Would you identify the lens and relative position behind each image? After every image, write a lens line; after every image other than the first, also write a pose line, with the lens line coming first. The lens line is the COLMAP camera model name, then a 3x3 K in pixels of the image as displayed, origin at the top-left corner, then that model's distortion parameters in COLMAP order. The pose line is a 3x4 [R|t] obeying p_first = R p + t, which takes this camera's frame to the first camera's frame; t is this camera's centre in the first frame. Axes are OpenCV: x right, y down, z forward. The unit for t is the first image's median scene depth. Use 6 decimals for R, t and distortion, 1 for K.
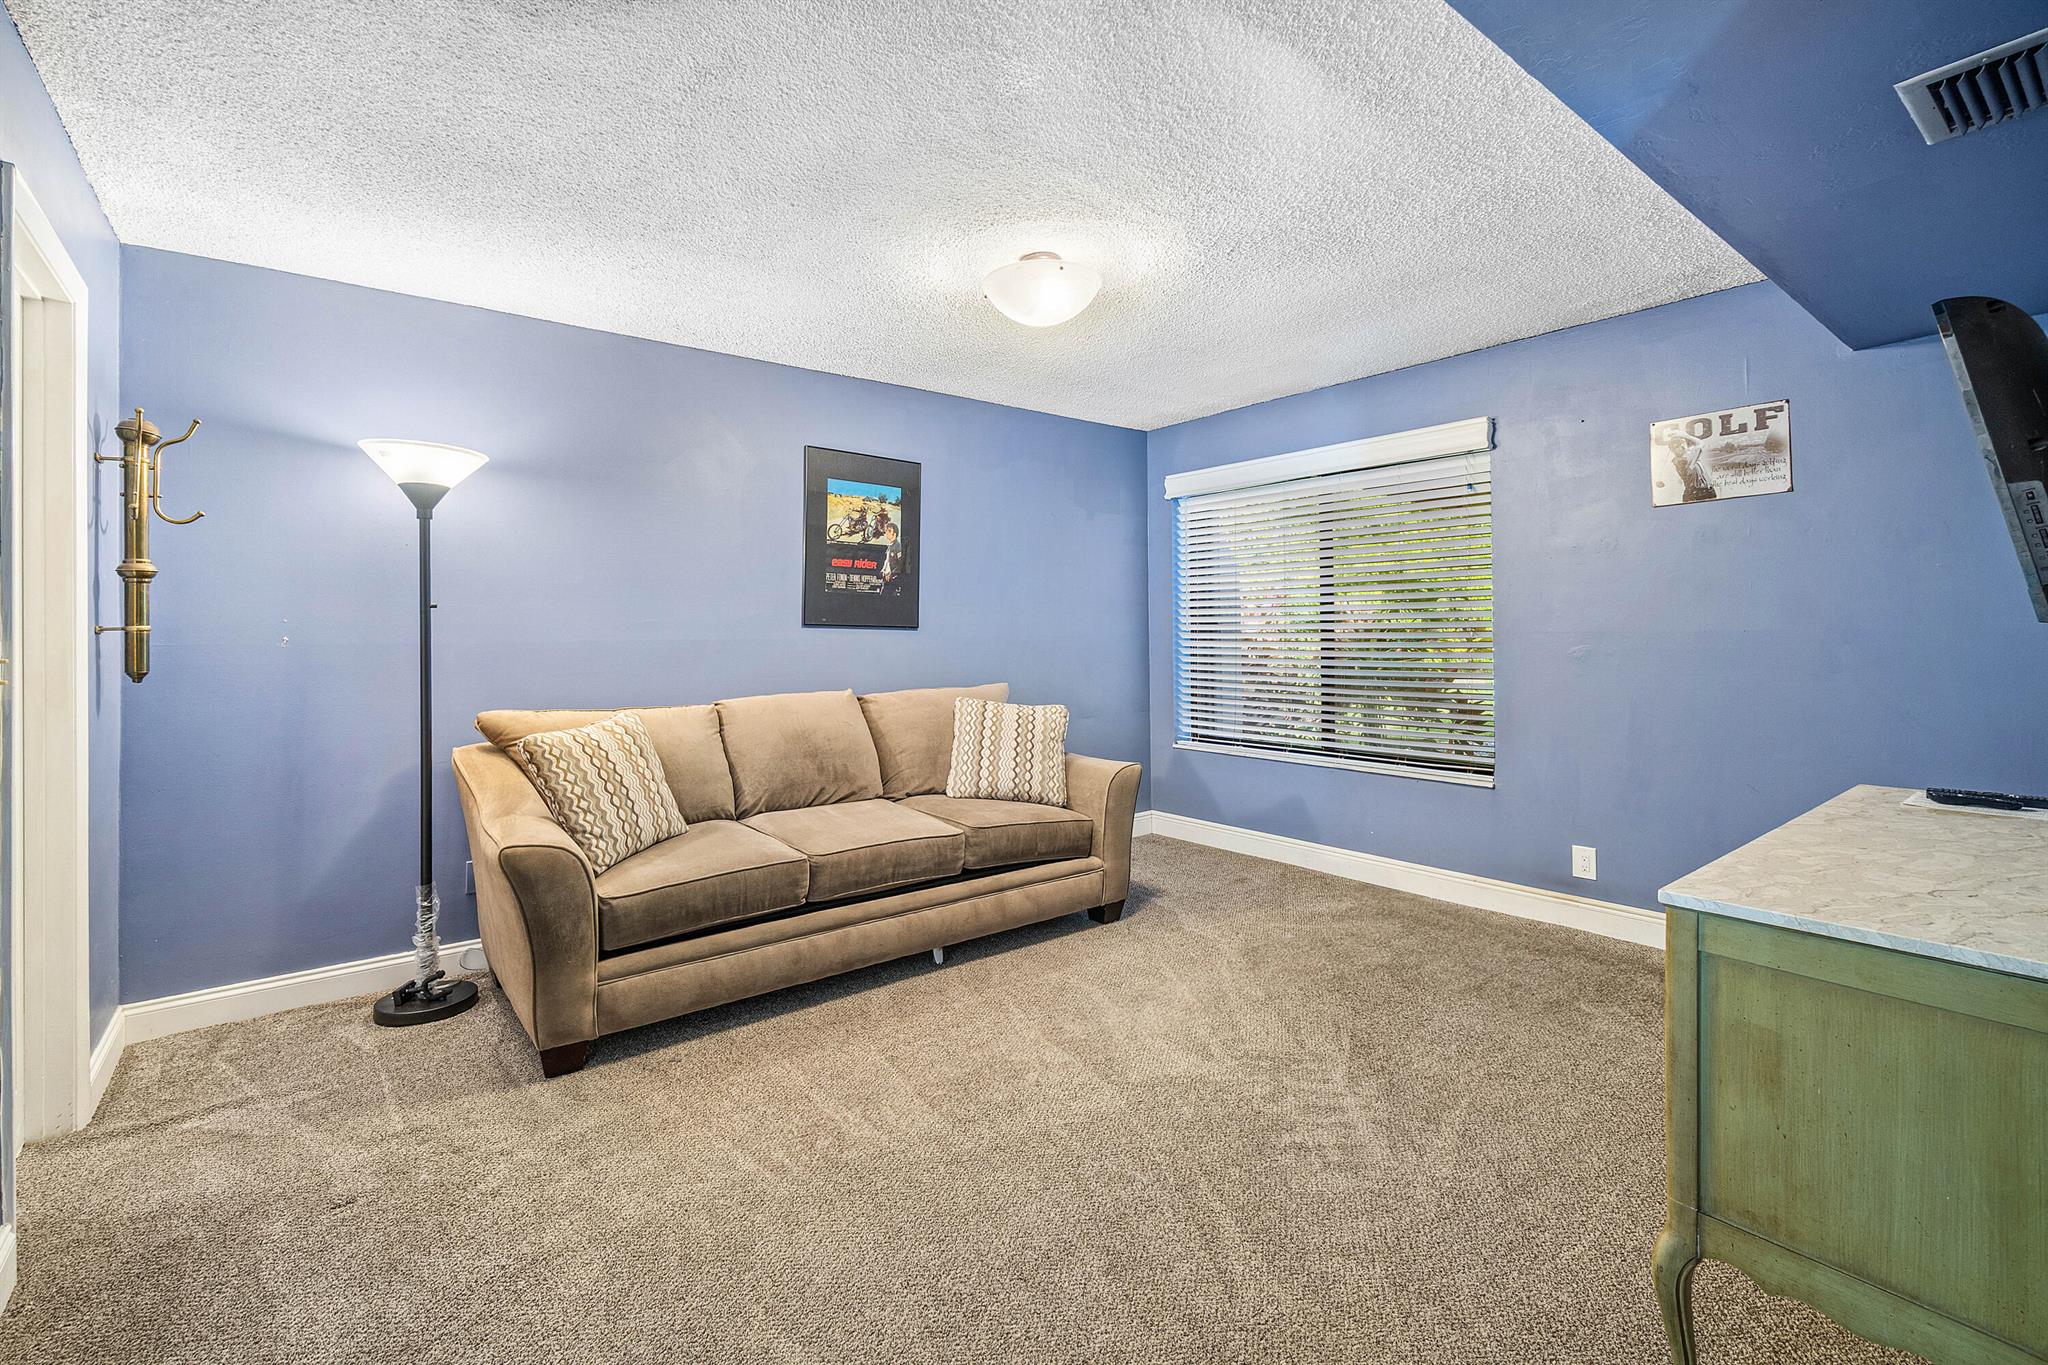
lens RADIAL K [[909.6, 0, 1024.0], [0, 909.6, 682.5], [0, 0, 1]] dist [0.003105, 0.000437]
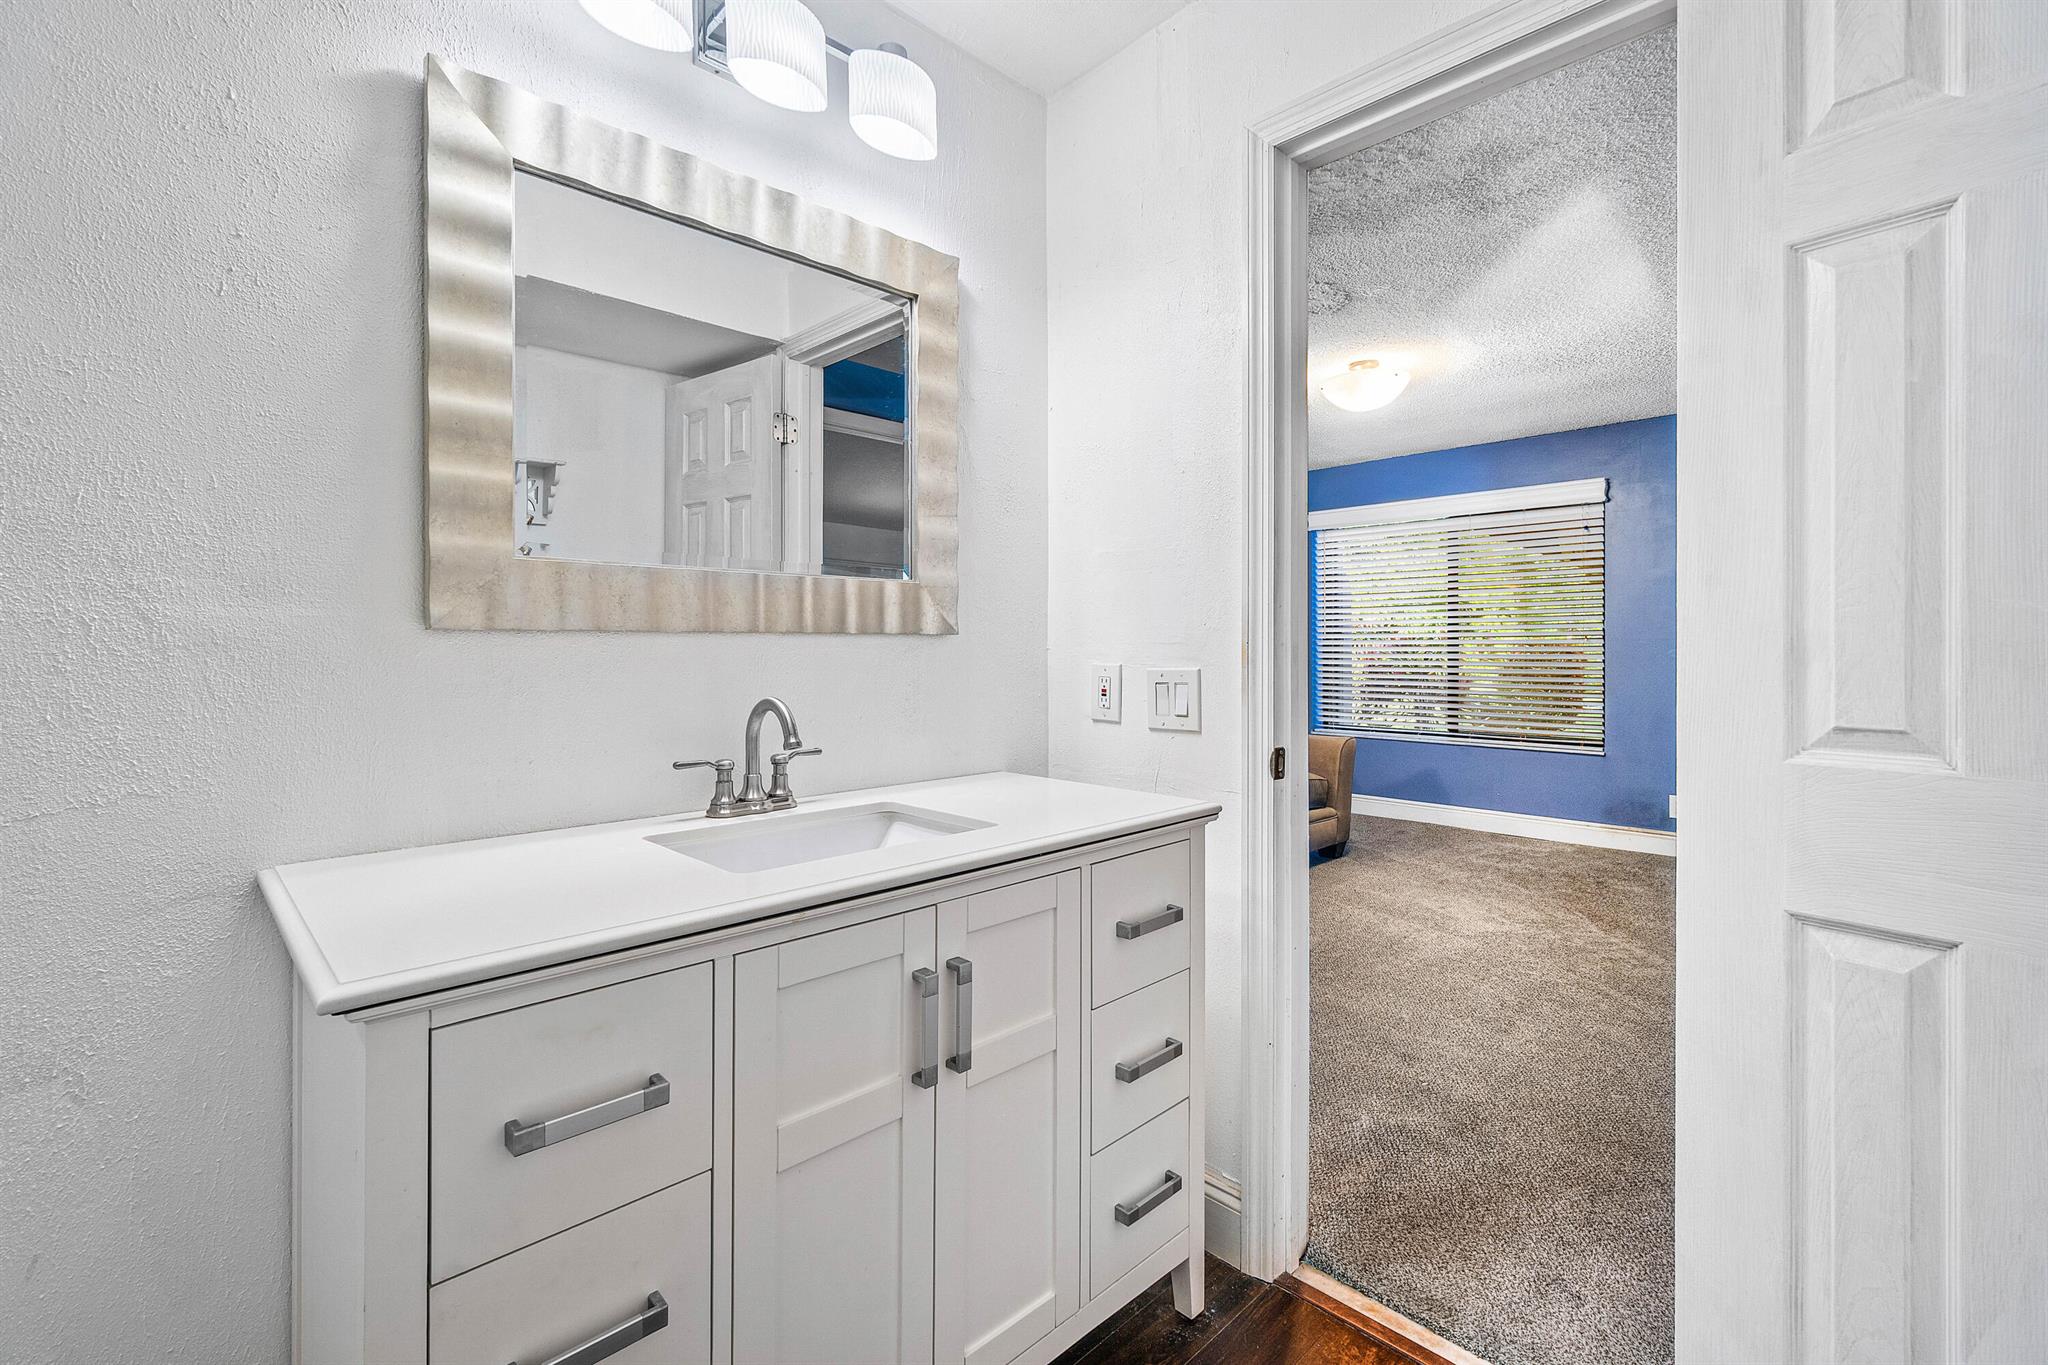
lens RADIAL K [[909.6, 0, 1024.0], [0, 909.6, 682.5], [0, 0, 1]] dist [0.003105, 0.000437]
pose [[0.996072, 0.003317, 0.088480, -0.439580], [-0.001503, 0.999788, -0.020559, 0.037521], [-0.088530, 0.020345, 0.995866, -0.244898]]
